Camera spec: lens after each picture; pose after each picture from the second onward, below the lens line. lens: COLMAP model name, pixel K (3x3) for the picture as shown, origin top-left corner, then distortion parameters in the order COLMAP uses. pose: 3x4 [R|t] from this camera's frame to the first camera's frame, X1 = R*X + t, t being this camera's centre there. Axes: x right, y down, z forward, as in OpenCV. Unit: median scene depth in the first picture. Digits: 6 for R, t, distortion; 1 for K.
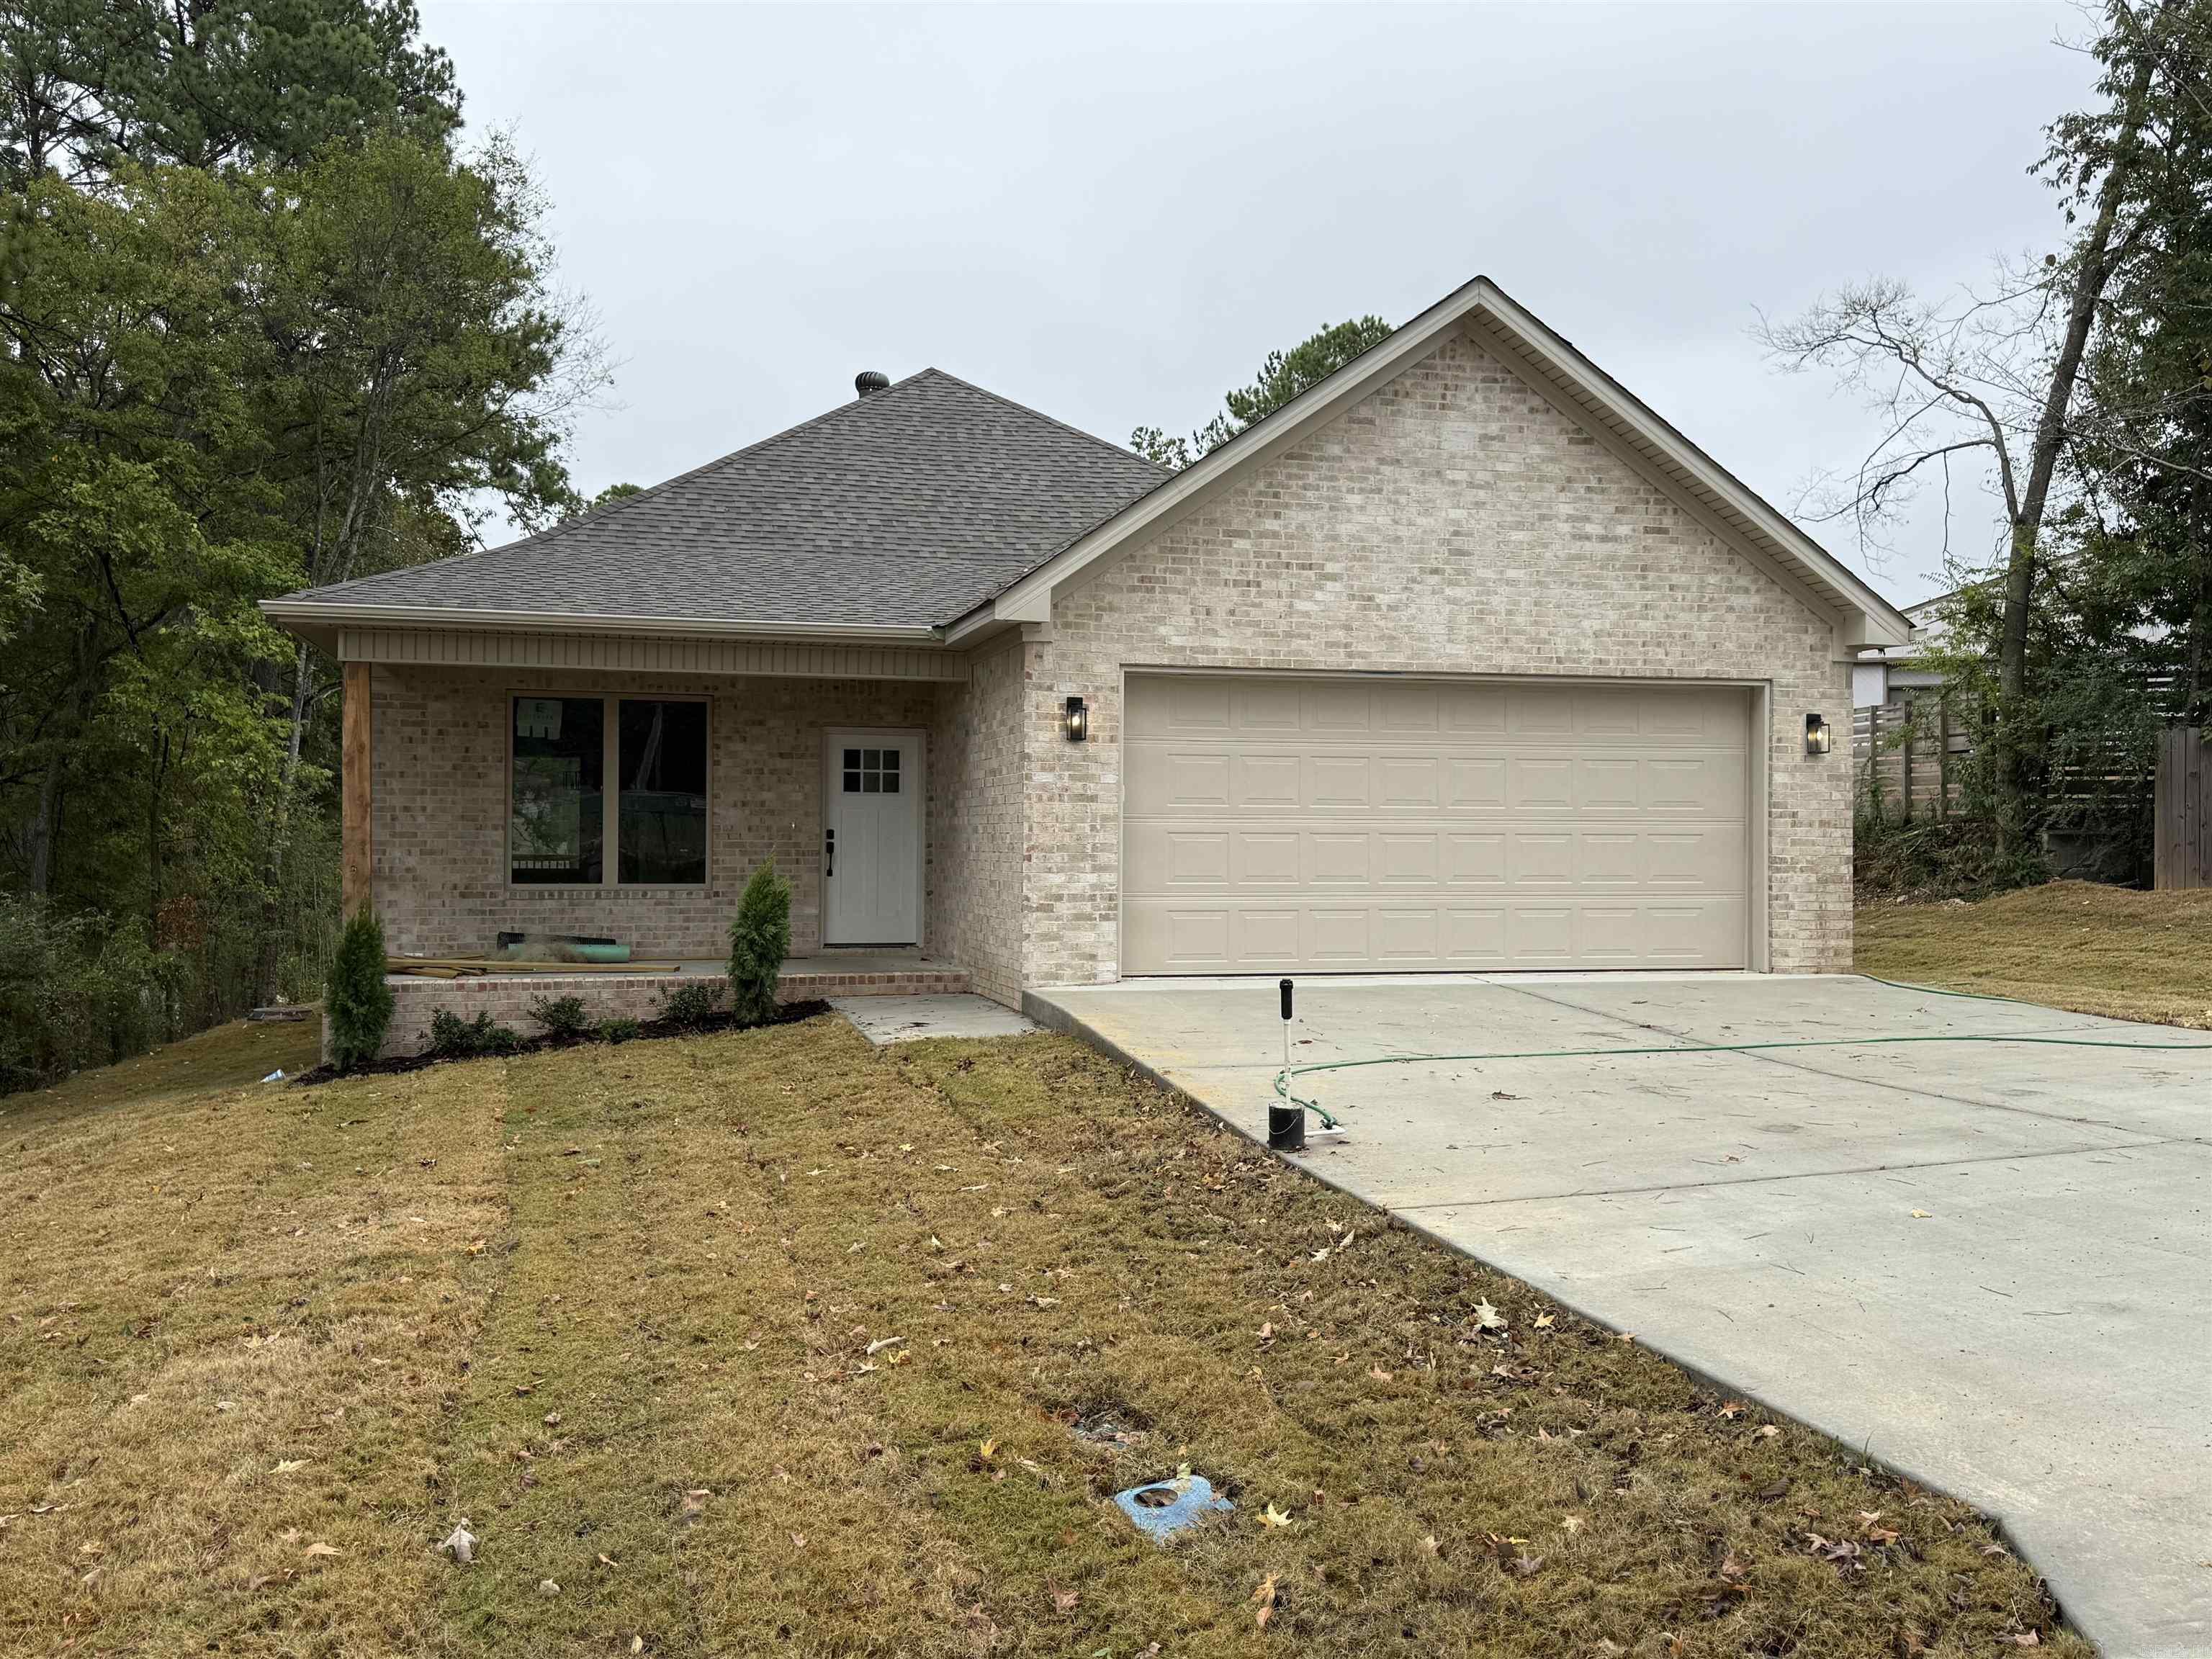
lens RADIAL K [[1908.0, 0, 1102.4], [0, 1908.0, 839.5], [0, 0, 1]] dist [0.035514, -0.026112]
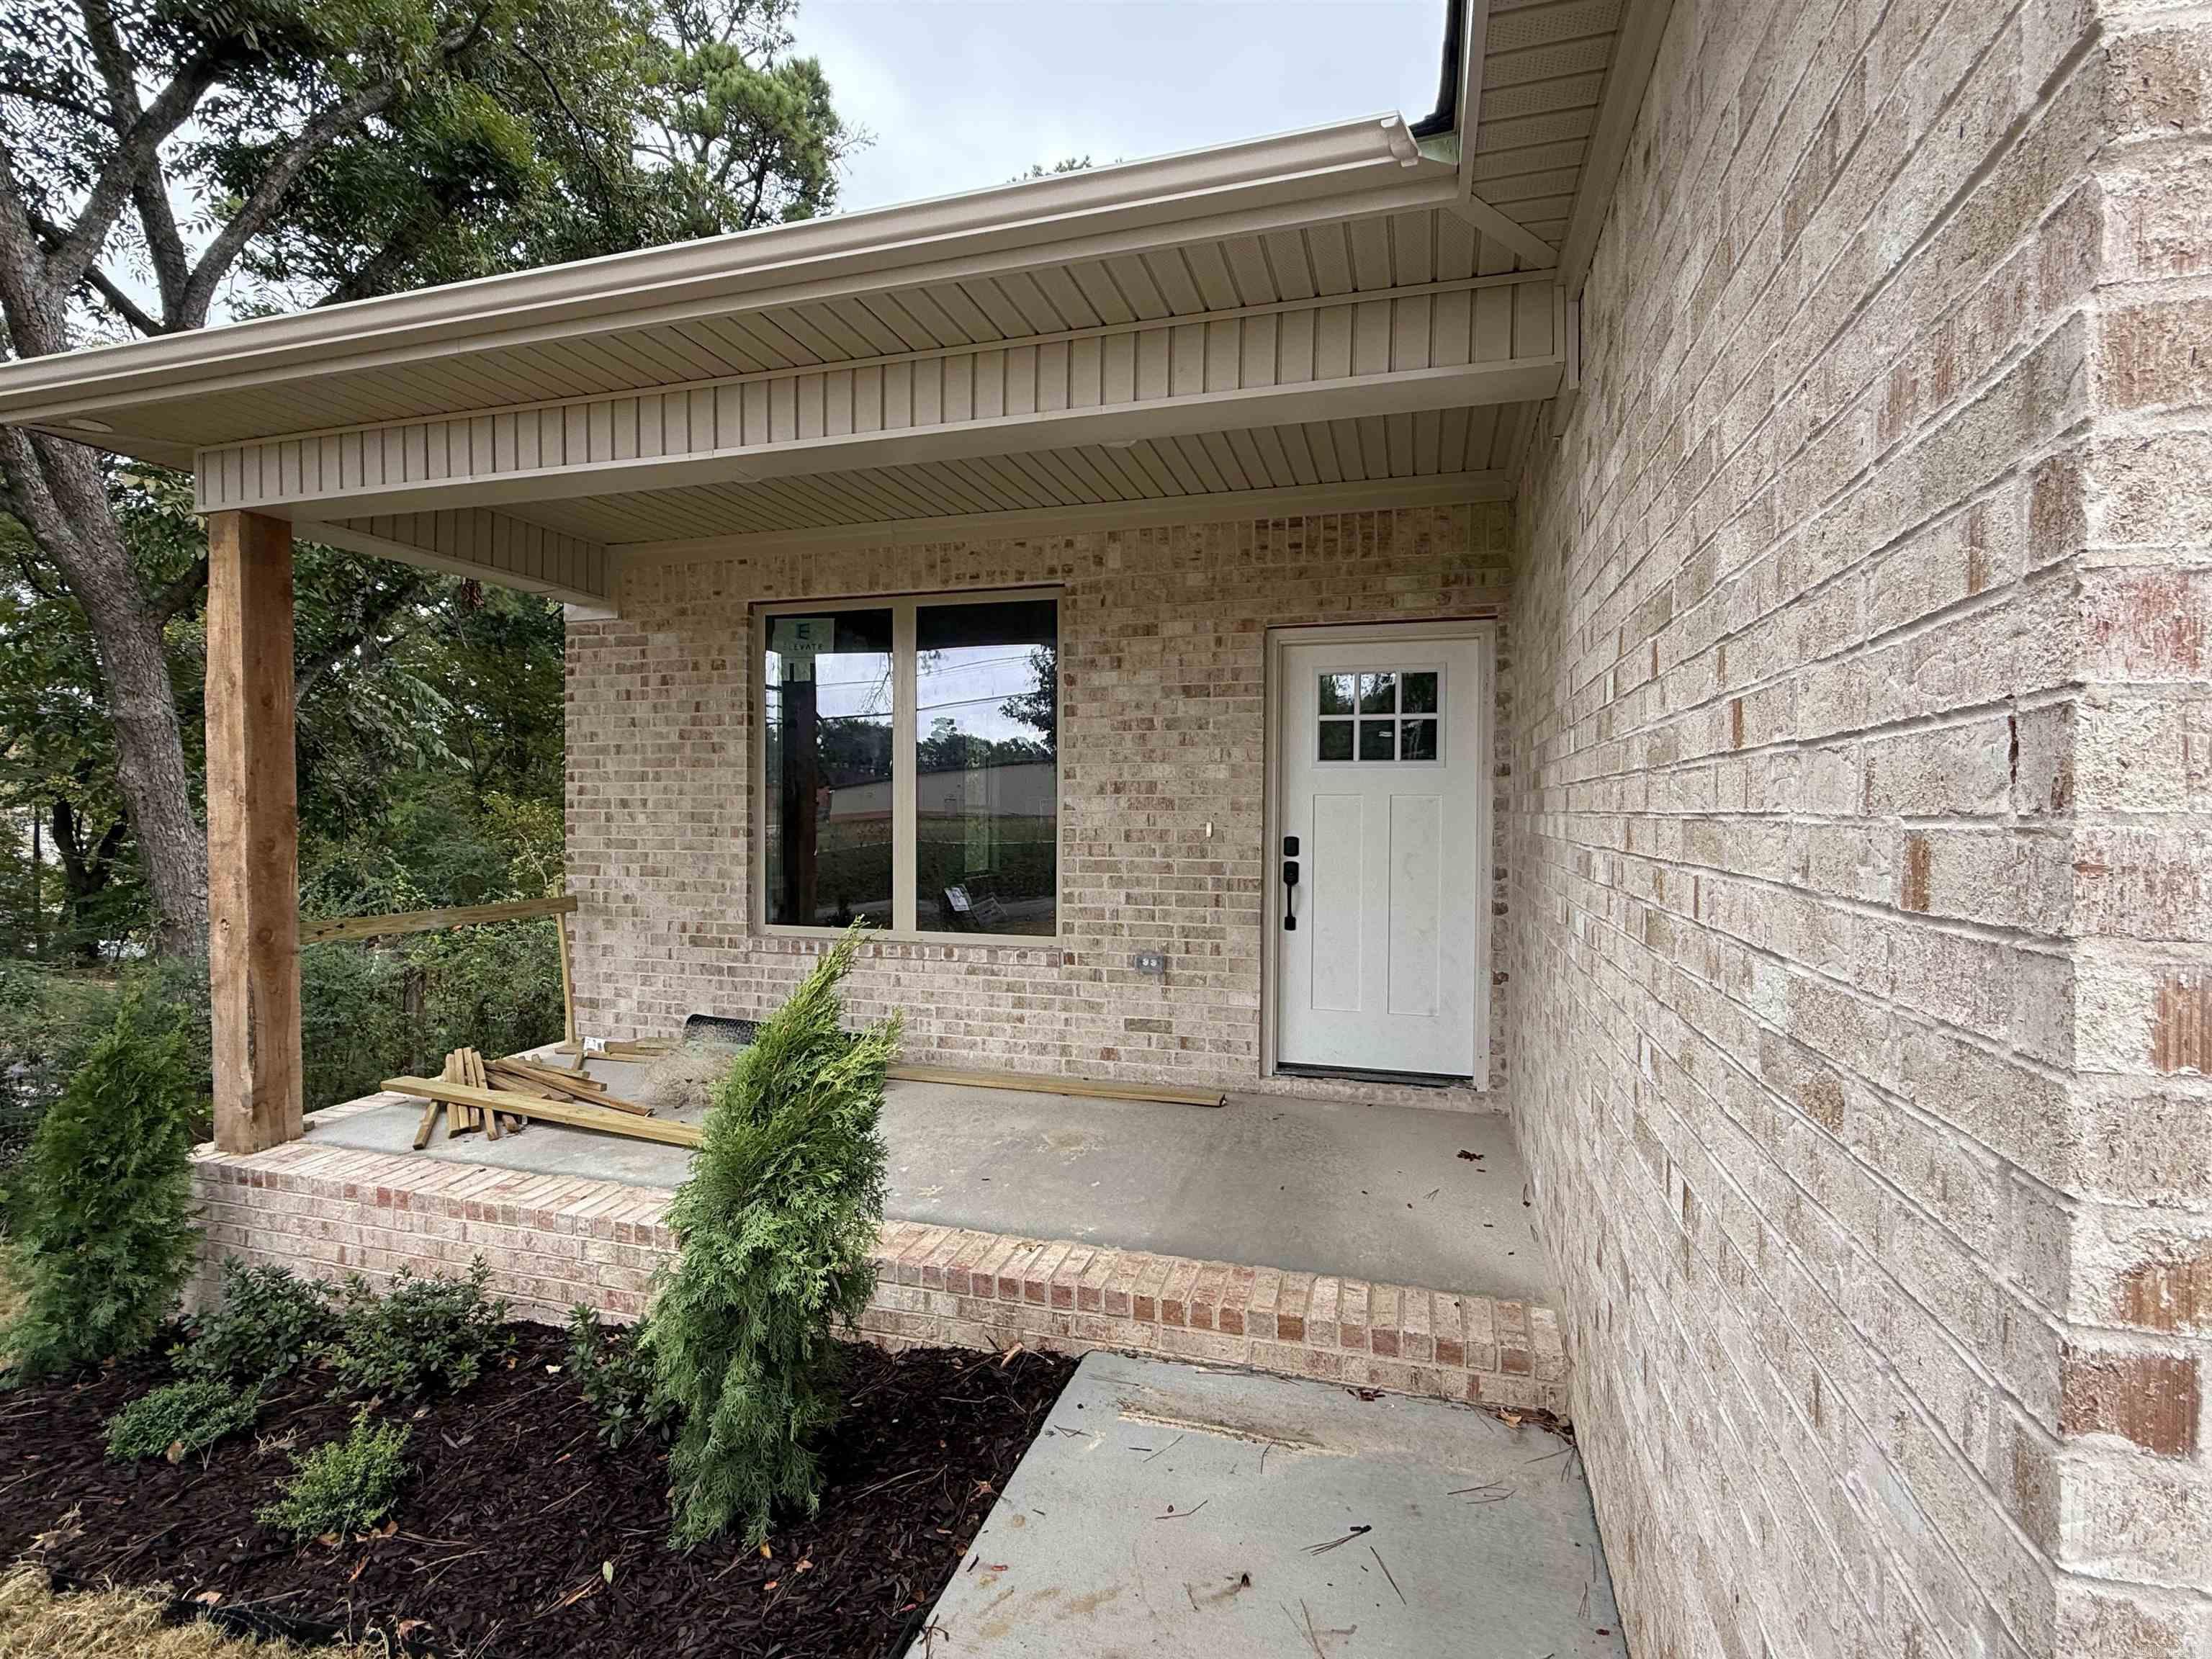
lens RADIAL K [[1051.6, 0, 1100.5], [0, 1051.6, 831.9], [0, 0, 1]] dist [0.008037, 0.000224]
pose [[0.853691, 0.006696, -0.520737, -0.046648], [0.002417, 0.999856, 0.016820, -0.012673], [0.520774, -0.015618, 0.853552, 0.830359]]
